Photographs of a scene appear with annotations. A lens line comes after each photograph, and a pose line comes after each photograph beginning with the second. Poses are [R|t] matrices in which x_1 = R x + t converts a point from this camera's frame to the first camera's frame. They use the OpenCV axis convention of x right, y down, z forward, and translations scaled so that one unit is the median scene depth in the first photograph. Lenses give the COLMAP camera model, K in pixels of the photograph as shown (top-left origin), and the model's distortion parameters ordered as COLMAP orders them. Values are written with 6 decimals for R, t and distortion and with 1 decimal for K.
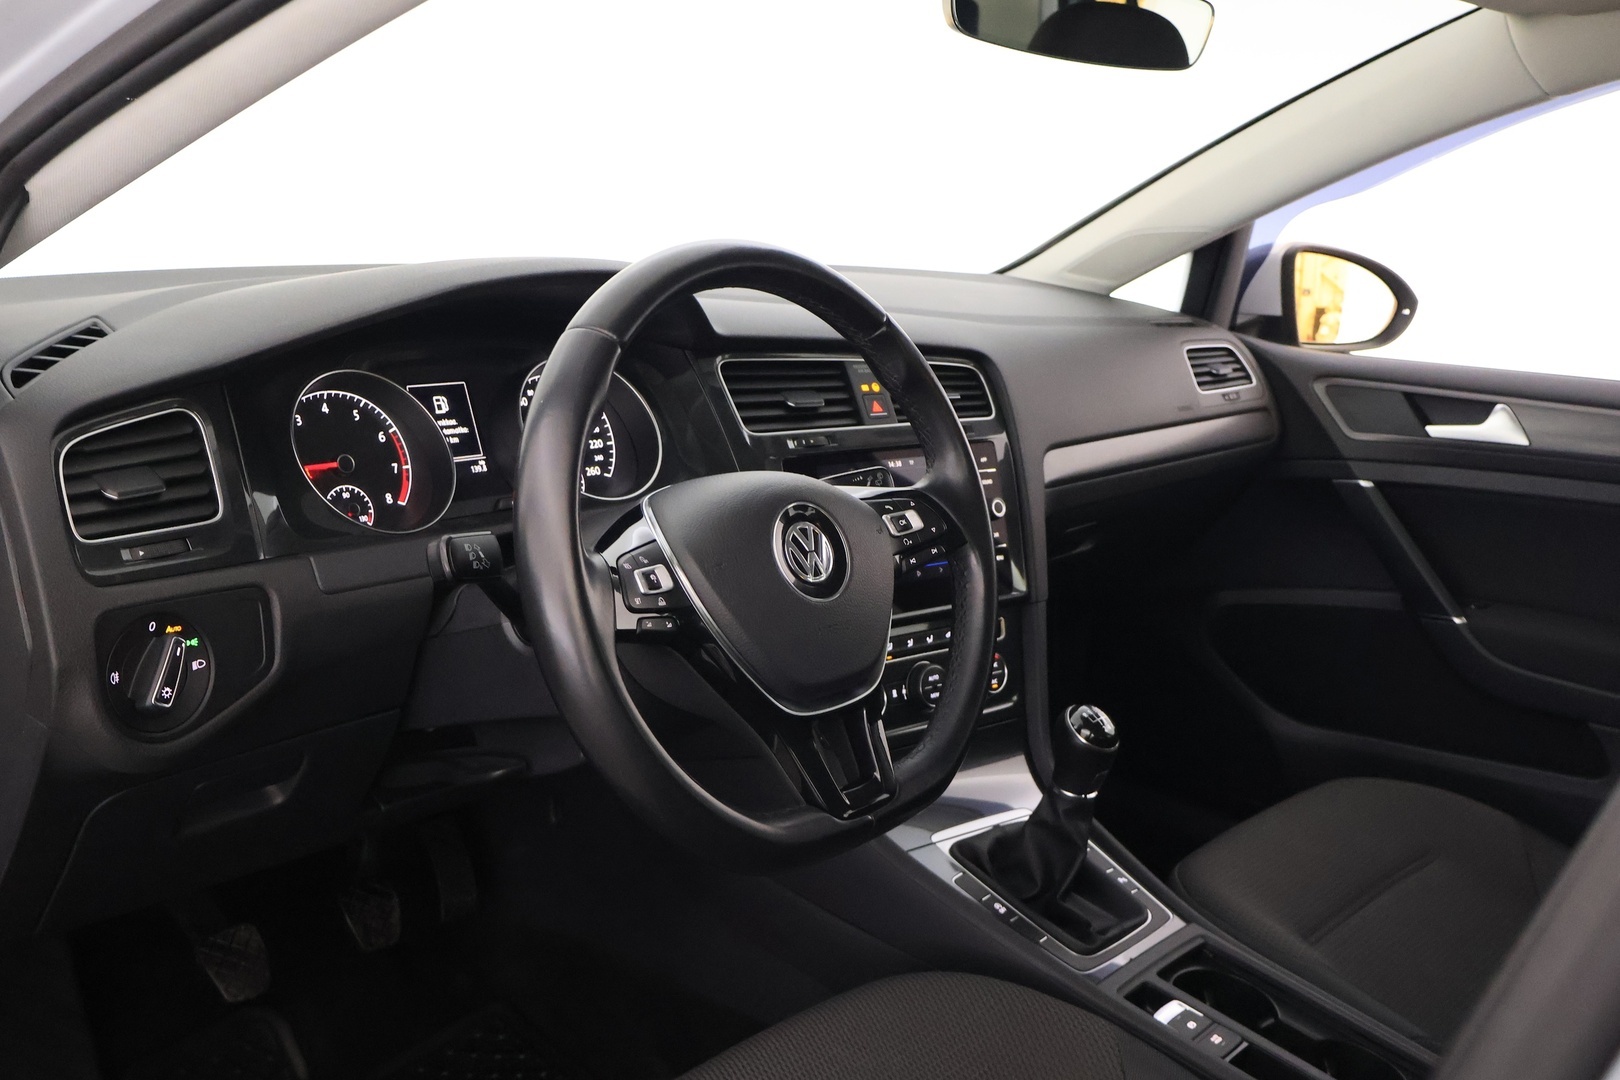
lens RADIAL K [[1556.2, 0, 804.2], [0, 1556.2, 540.4], [0, 0, 1]] dist [0.019845, 0.000000]
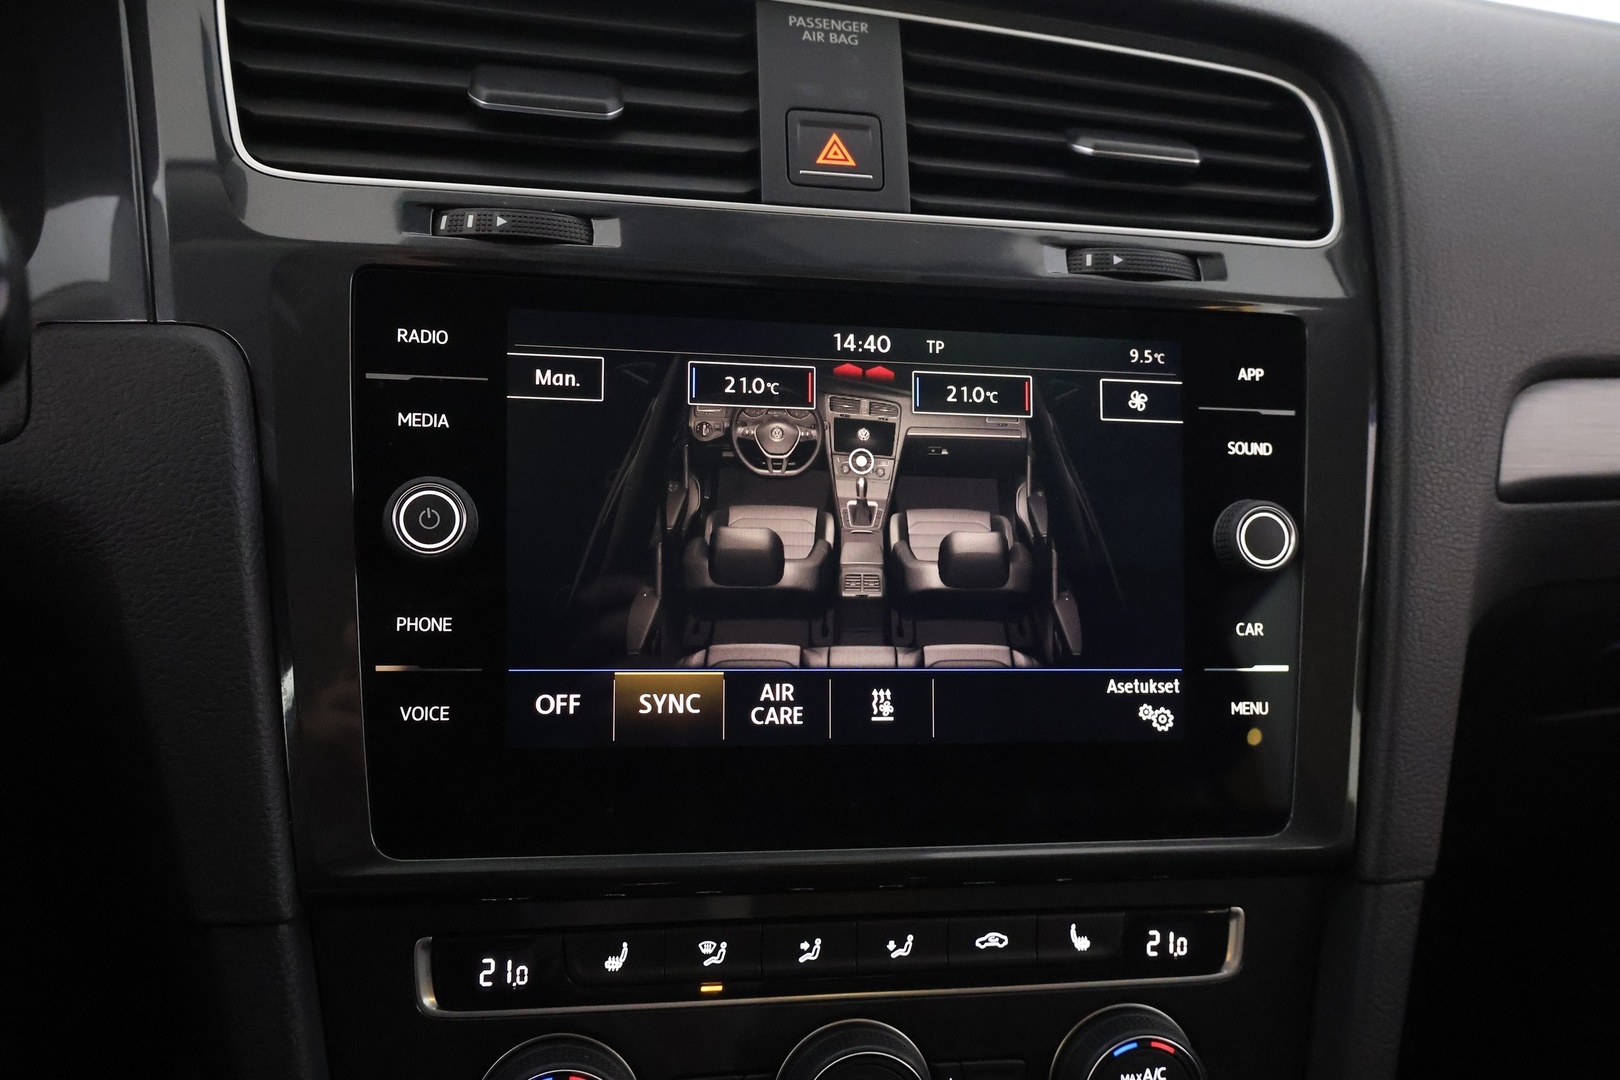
lens RADIAL K [[1428.8, 0, 800.8], [0, 1428.8, 538.5], [0, 0, 1]] dist [0.011250, 0.021953]
pose [[0.878281, 0.134739, -0.458768, 0.185576], [-0.129131, 0.990662, 0.043741, -0.023328], [0.460378, 0.020824, 0.887479, 0.782894]]
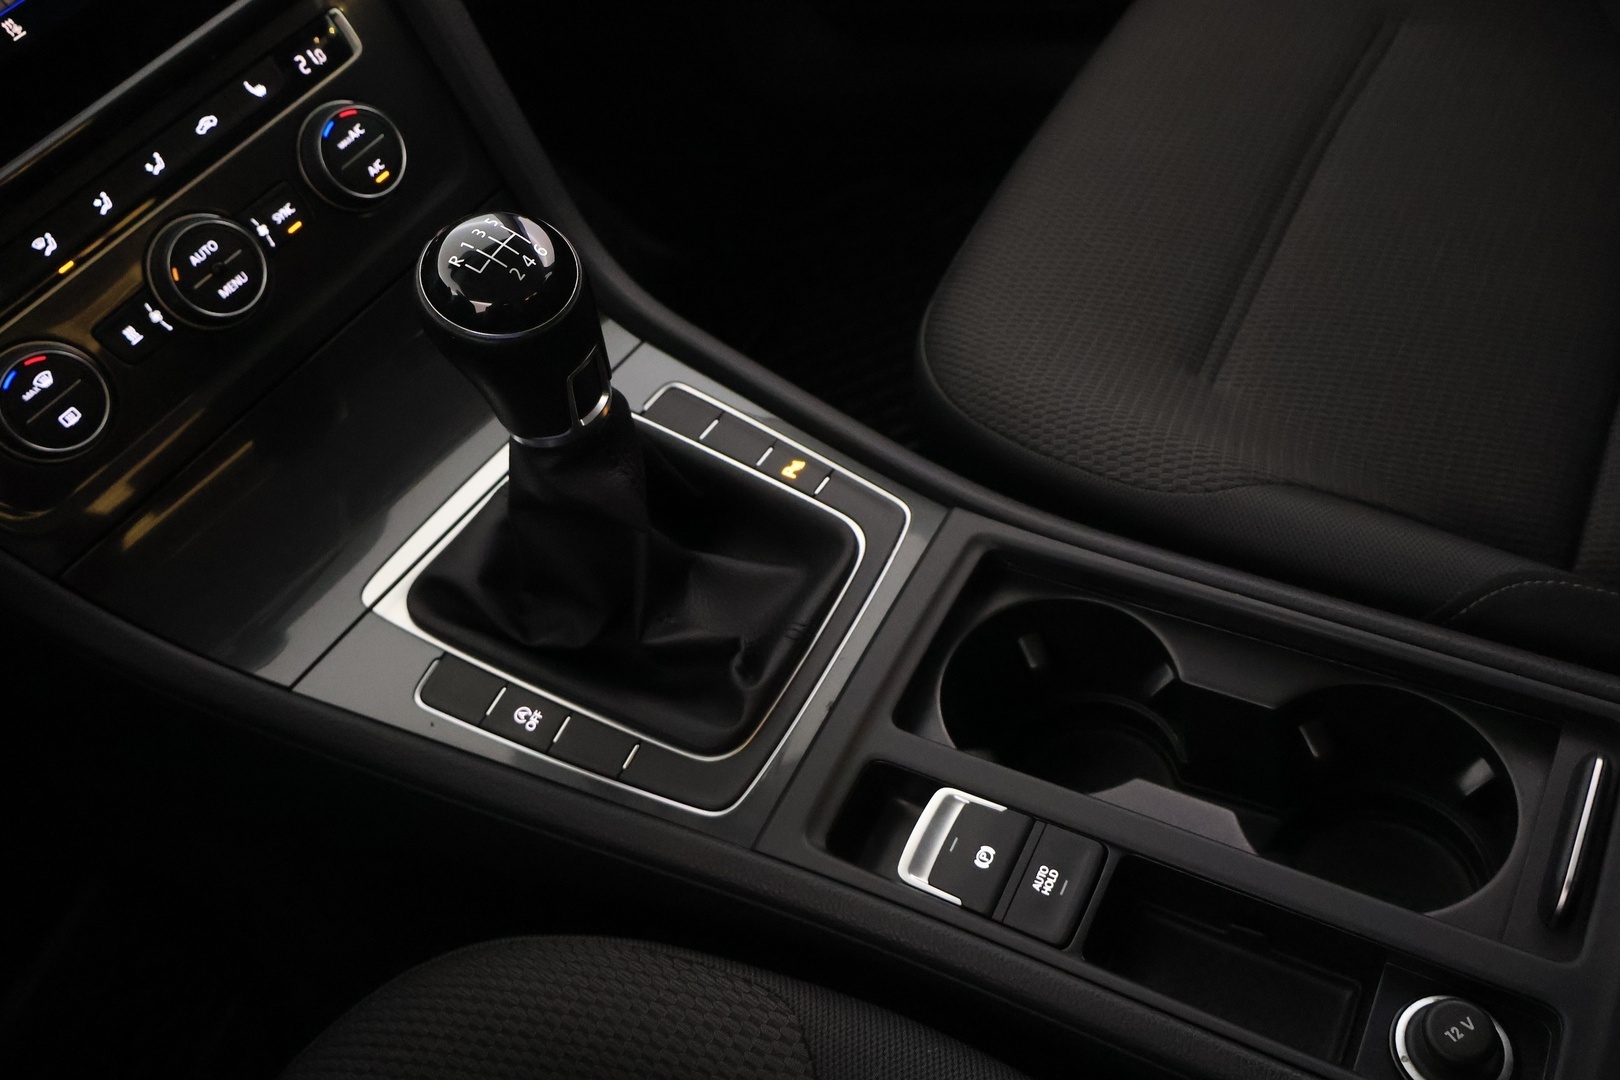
lens RADIAL K [[1362.9, 0, 802.9], [0, 1362.9, 543.7], [0, 0, 1]] dist [0.011678, -0.013220]
pose [[0.902837, -0.410556, -0.127787, 0.253561], [0.419228, 0.774430, 0.473821, 0.043183], [-0.095568, -0.481354, 0.871301, 0.641598]]
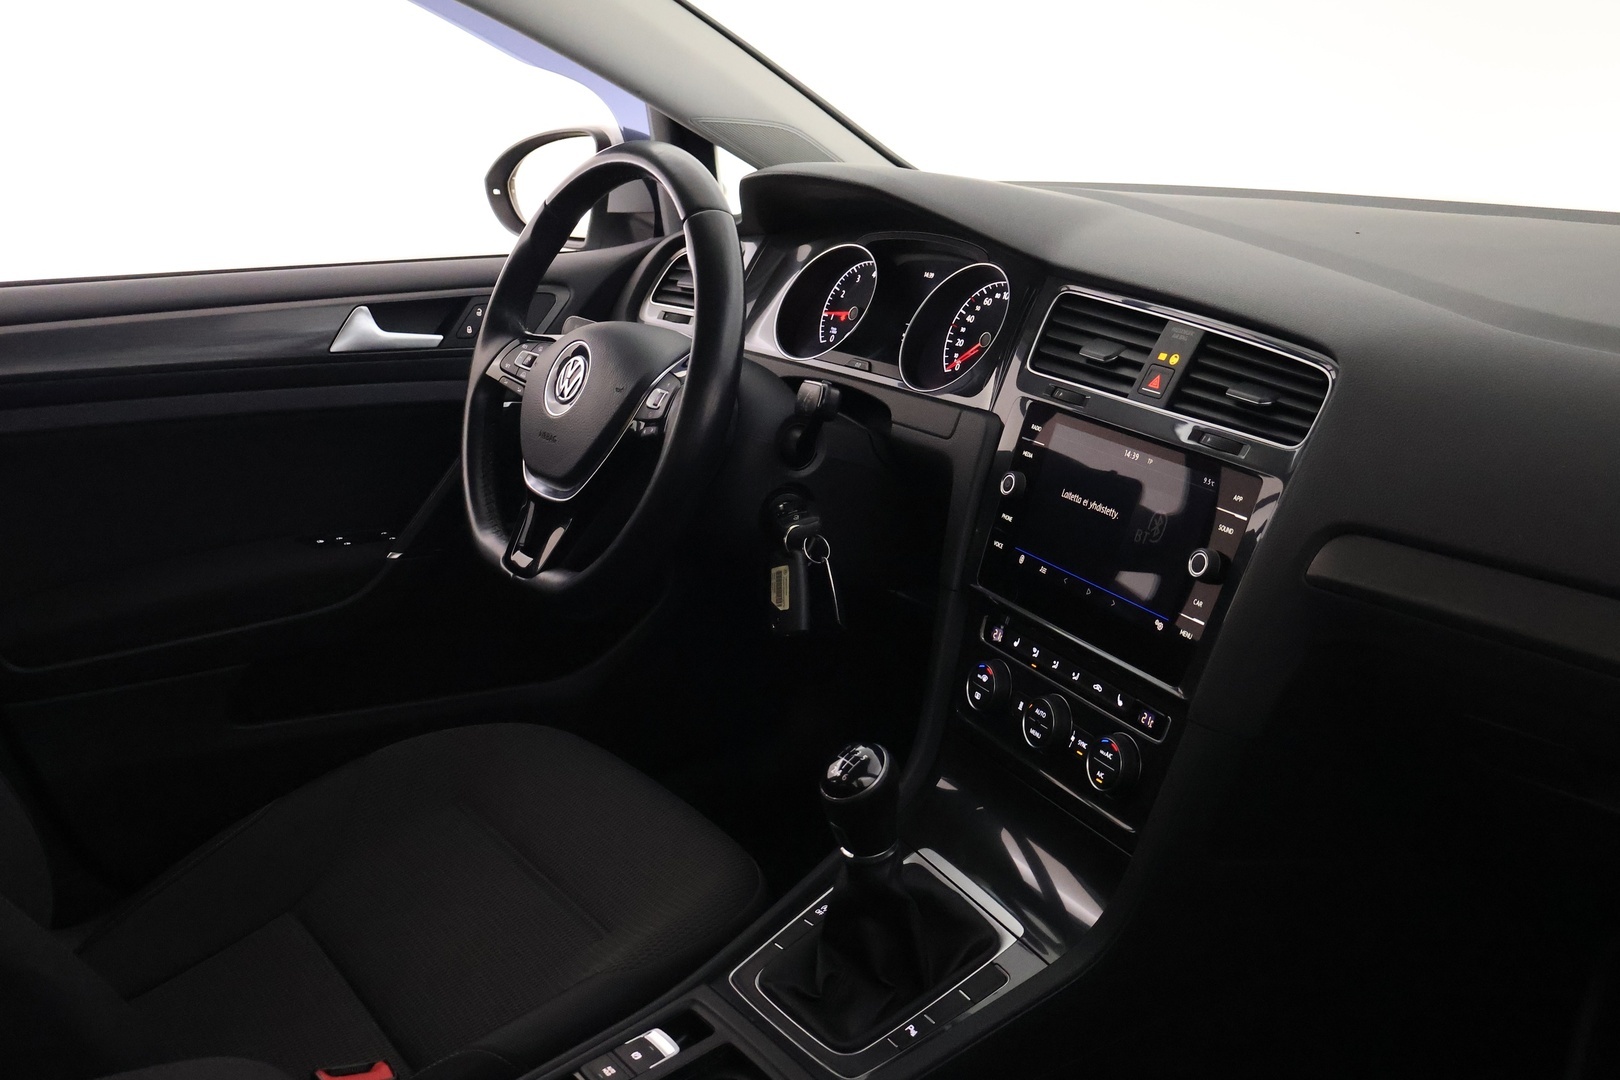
lens RADIAL K [[1556.2, 0, 818.1], [0, 1556.2, 529.5], [0, 0, 1]] dist [0.019845, 0.000000]
pose [[-0.218671, 0.229214, -0.948496, 0.874136], [-0.224851, 0.934026, 0.277556, -0.202988], [0.949539, 0.273964, -0.152706, 1.019218]]
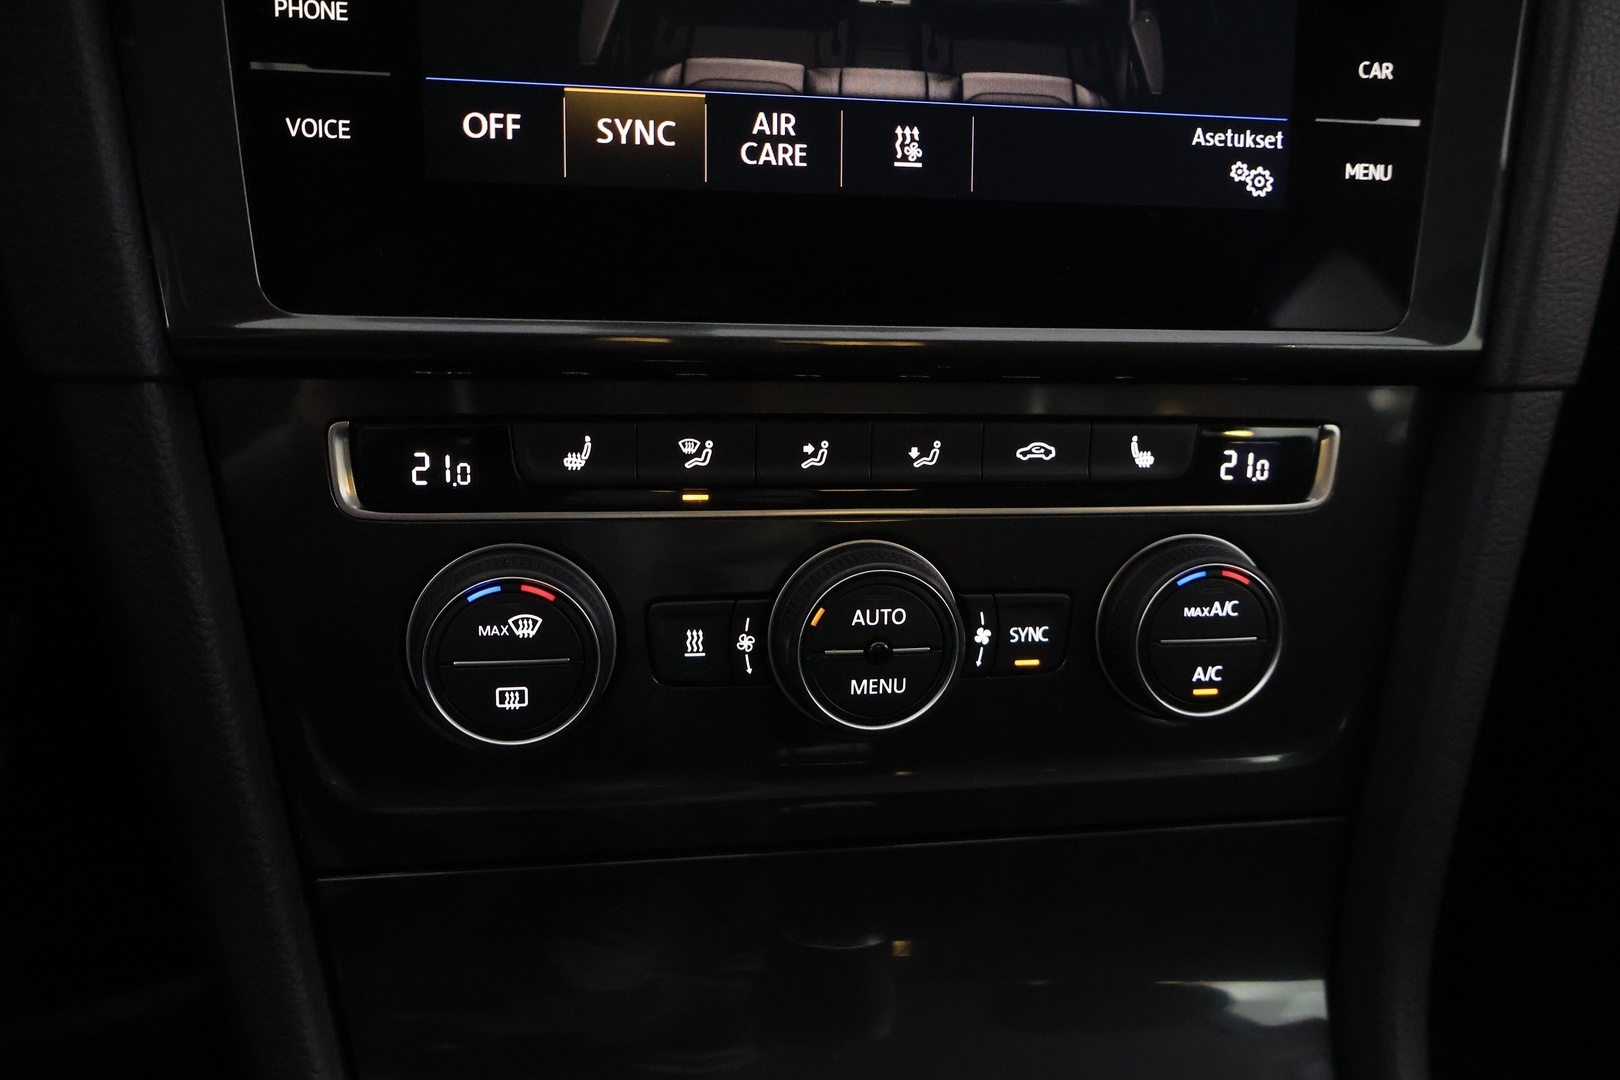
lens RADIAL K [[1362.9, 0, 815.9], [0, 1362.9, 538.7], [0, 0, 1]] dist [0.011678, -0.013220]
pose [[0.869955, 0.222678, -0.439992, 0.169497], [-0.133247, 0.965198, 0.225027, 0.031835], [0.474789, -0.137136, 0.869350, 0.840757]]
